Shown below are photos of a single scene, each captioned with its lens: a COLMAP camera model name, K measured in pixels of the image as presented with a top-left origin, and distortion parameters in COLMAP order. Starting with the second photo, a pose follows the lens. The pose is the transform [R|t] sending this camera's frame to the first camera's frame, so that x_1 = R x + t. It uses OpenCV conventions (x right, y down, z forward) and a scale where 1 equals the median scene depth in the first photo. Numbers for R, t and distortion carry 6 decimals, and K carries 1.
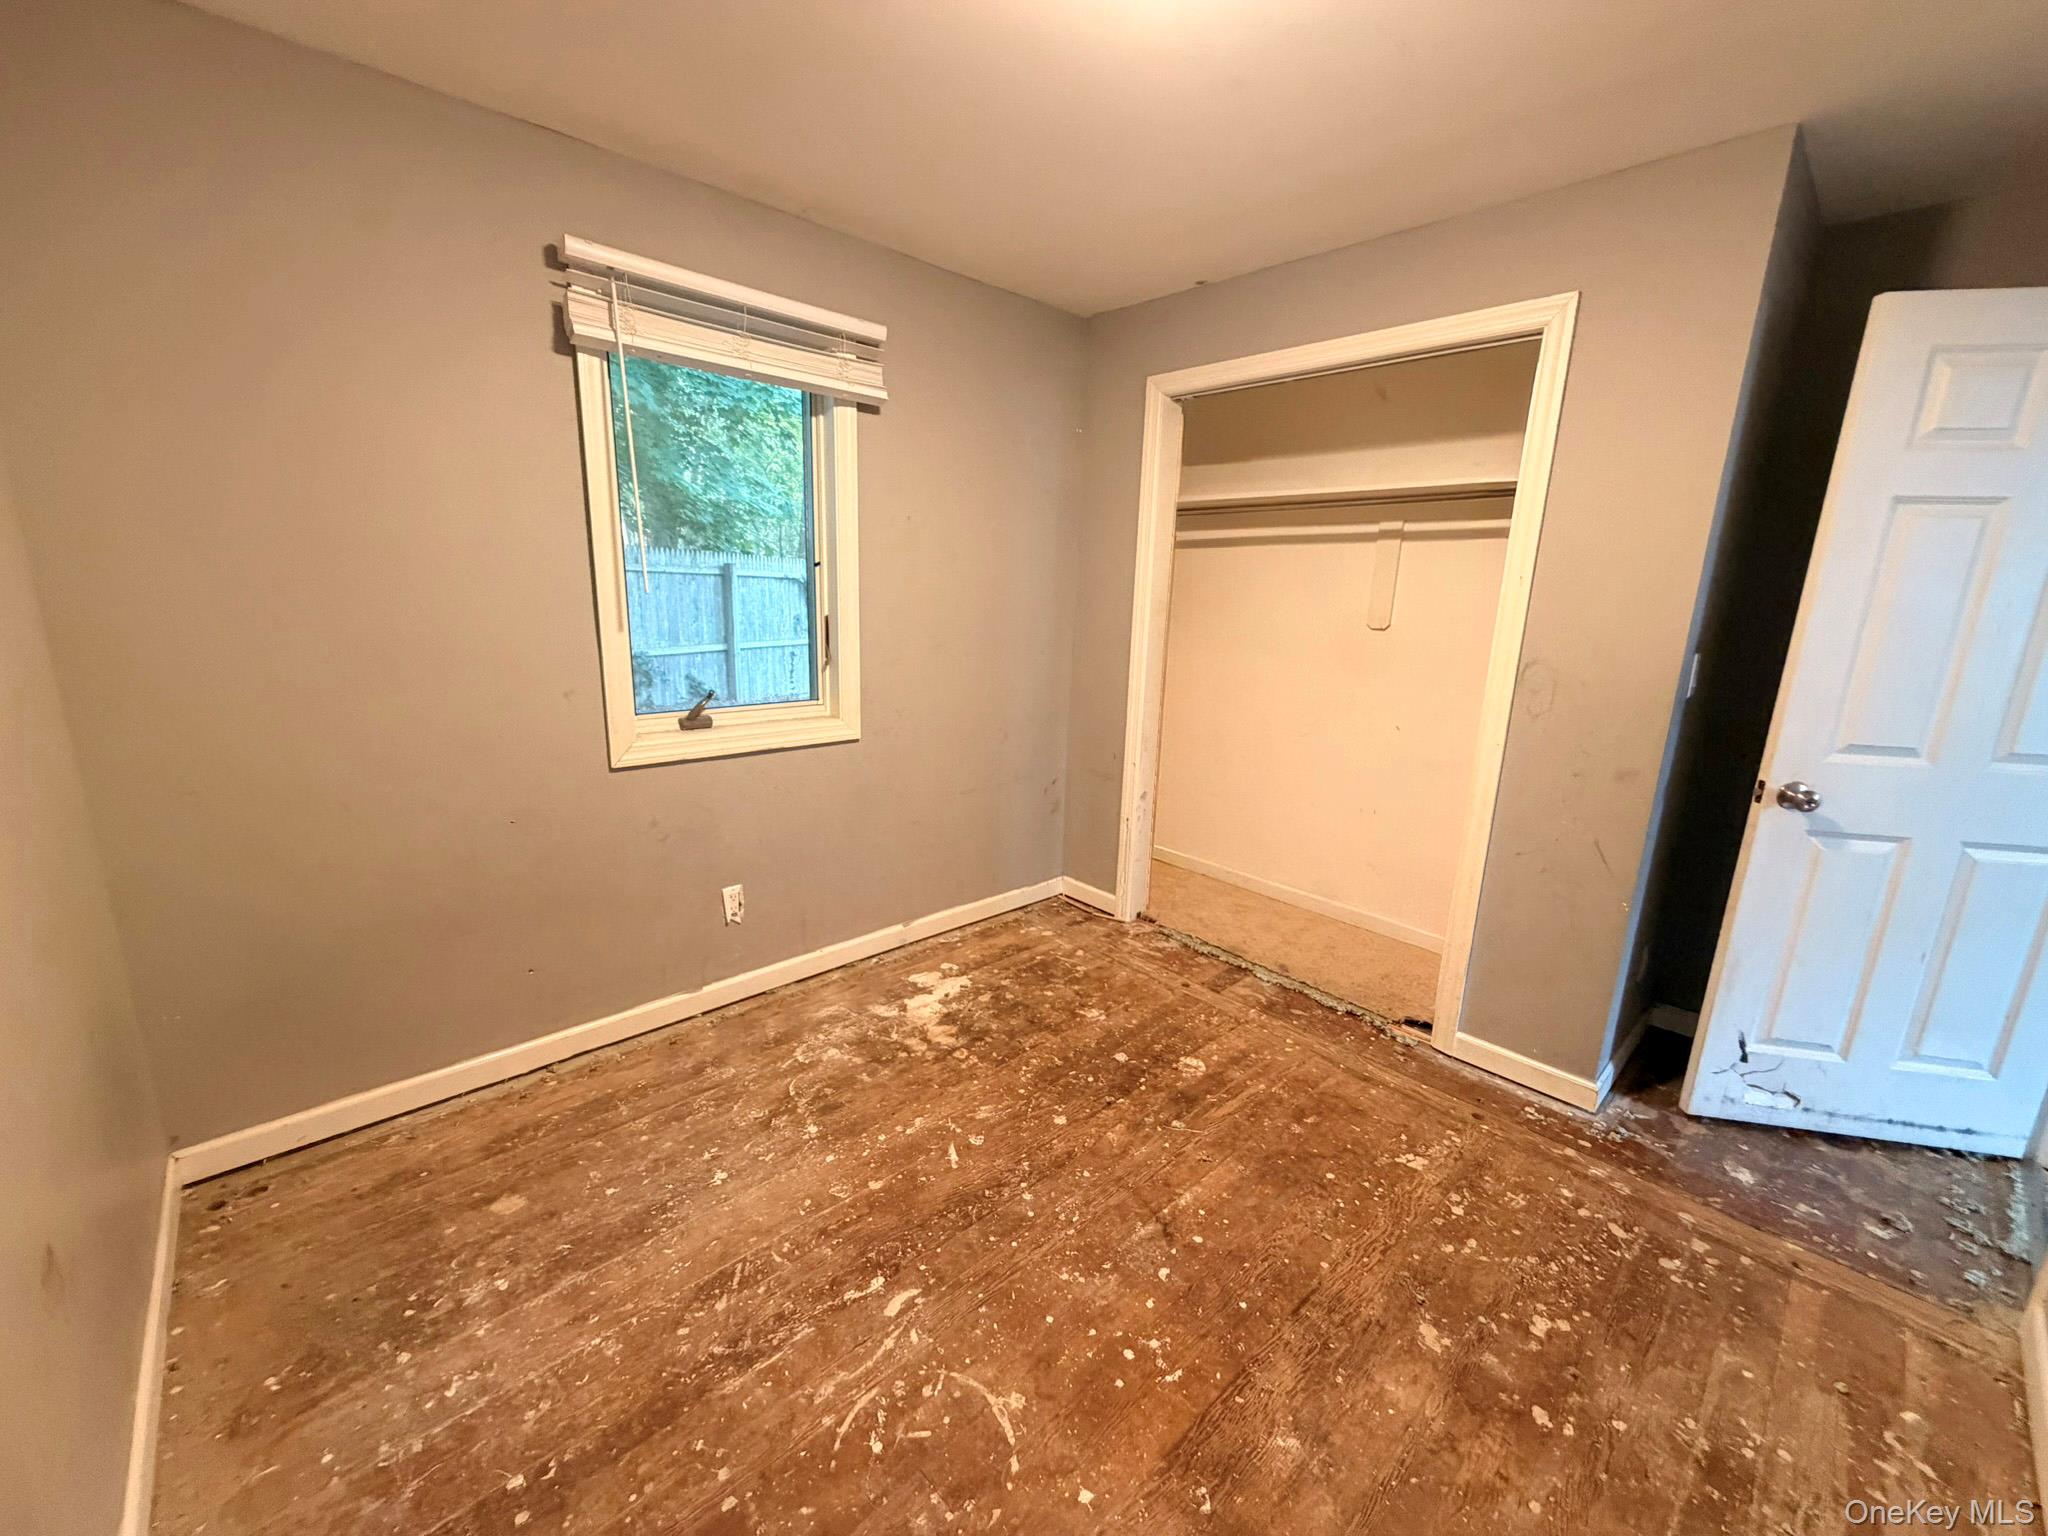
lens RADIAL K [[815.2, 0, 1015.8], [0, 815.2, 770.2], [0, 0, 1]] dist [0.001910, -0.000364]
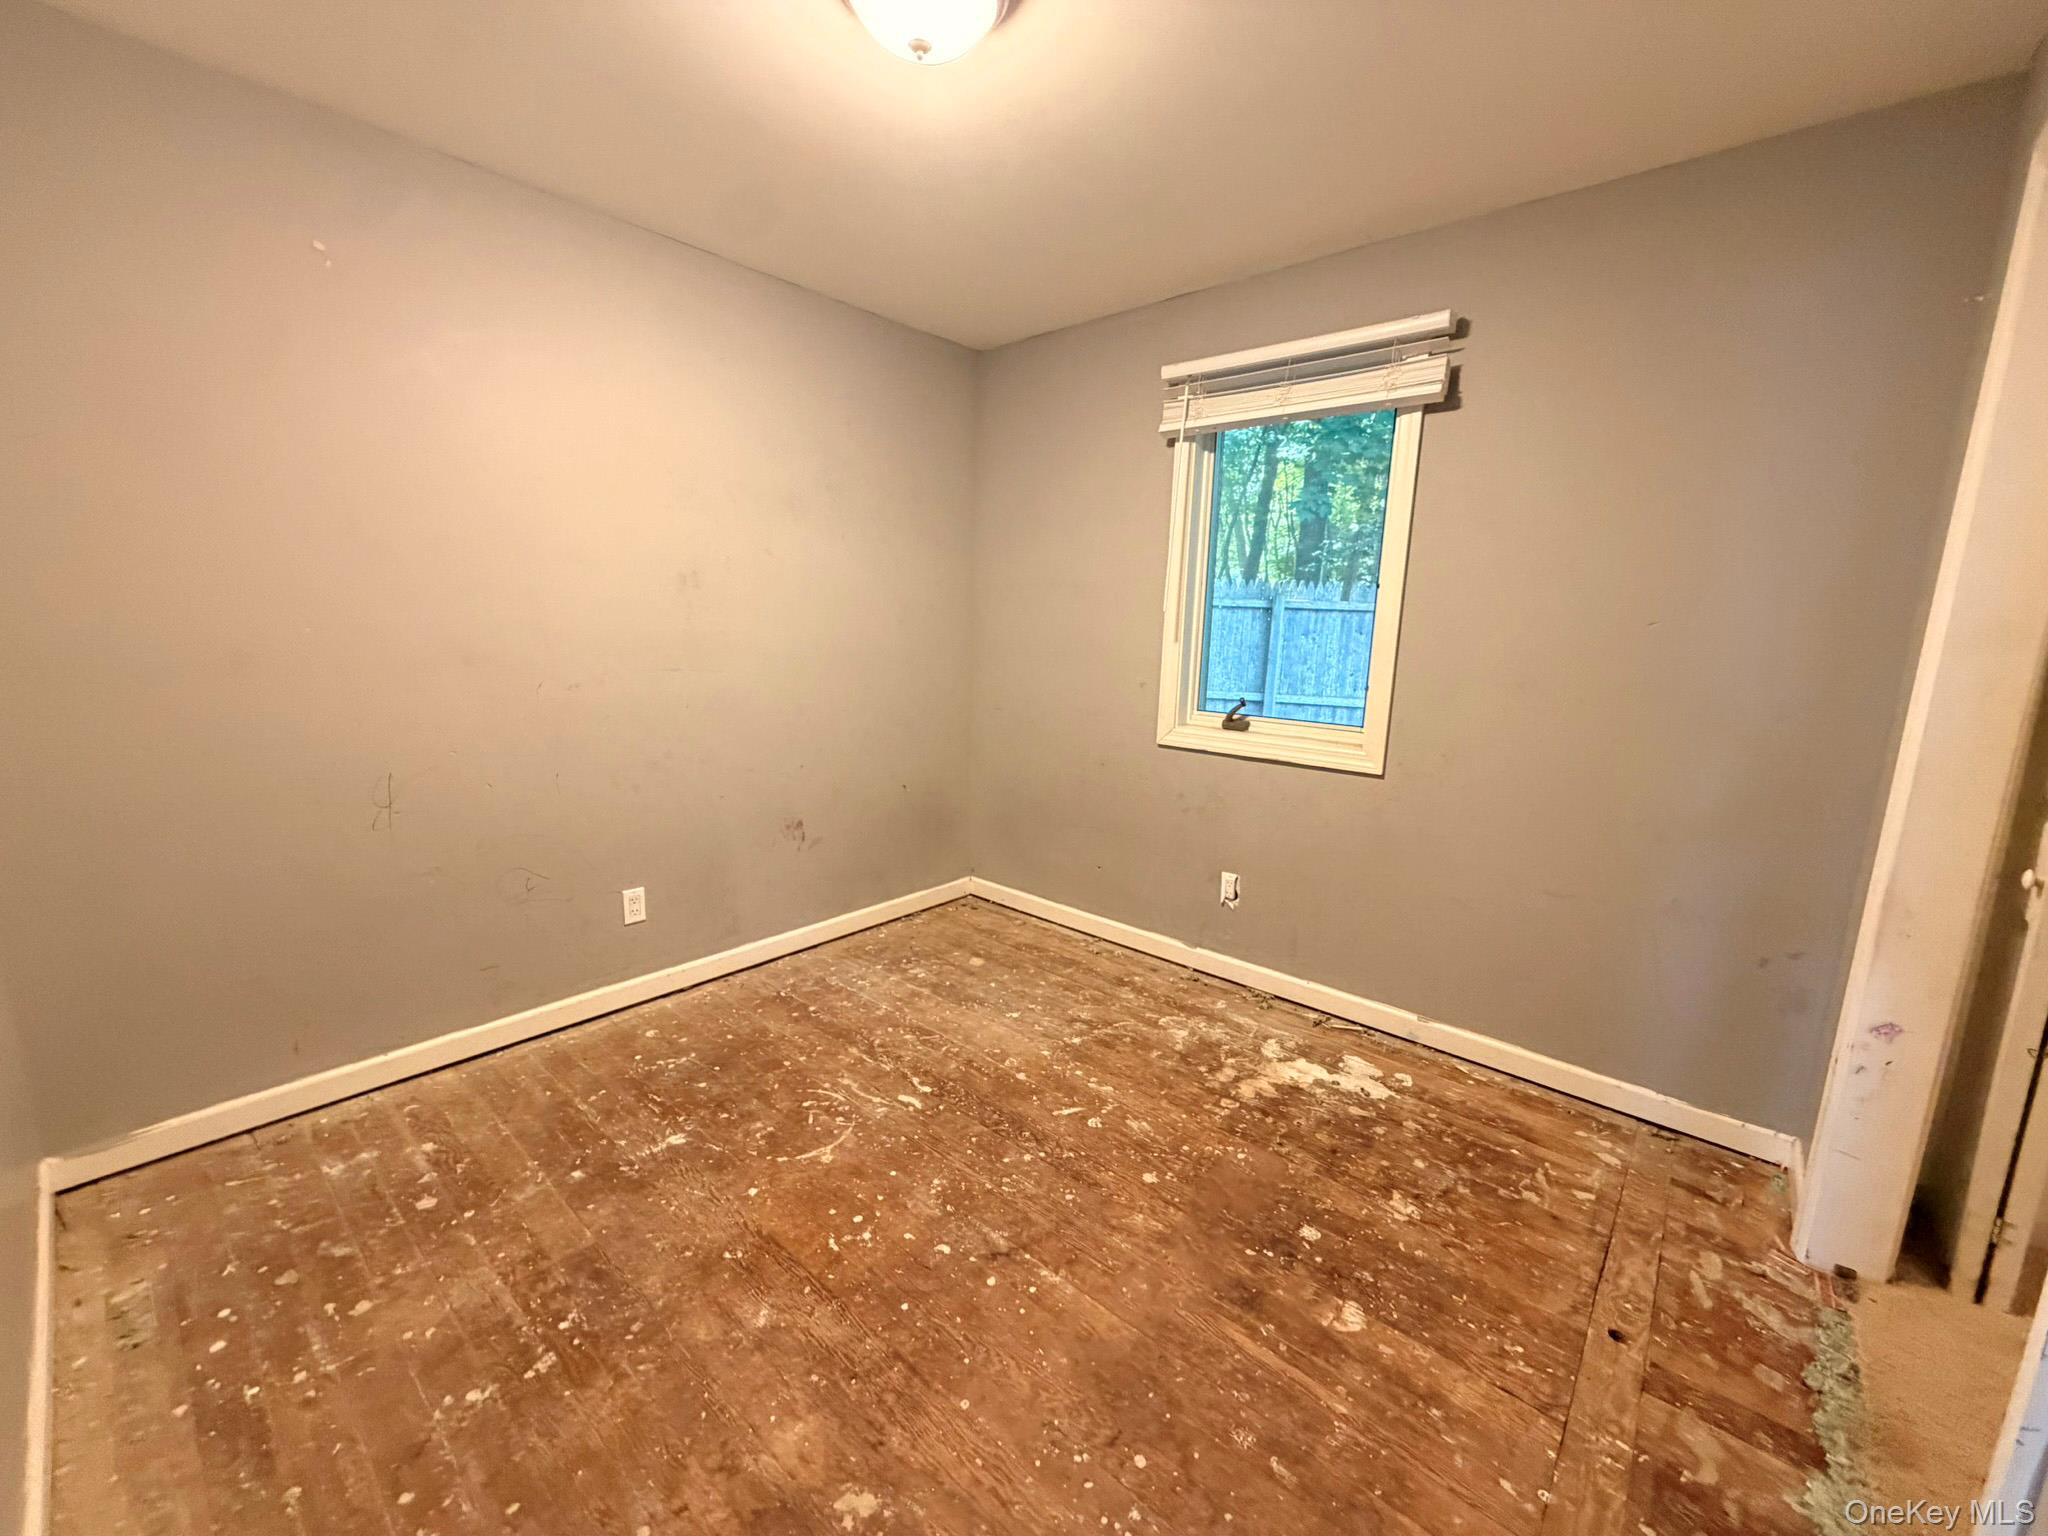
lens RADIAL K [[815.2, 0, 1015.8], [0, 815.2, 770.2], [0, 0, 1]] dist [0.001910, -0.000364]
pose [[0.098497, 0.152560, -0.983374, 0.851234], [-0.246770, 0.961059, 0.124381, -0.073336], [0.964055, 0.230416, 0.132308, 0.641498]]
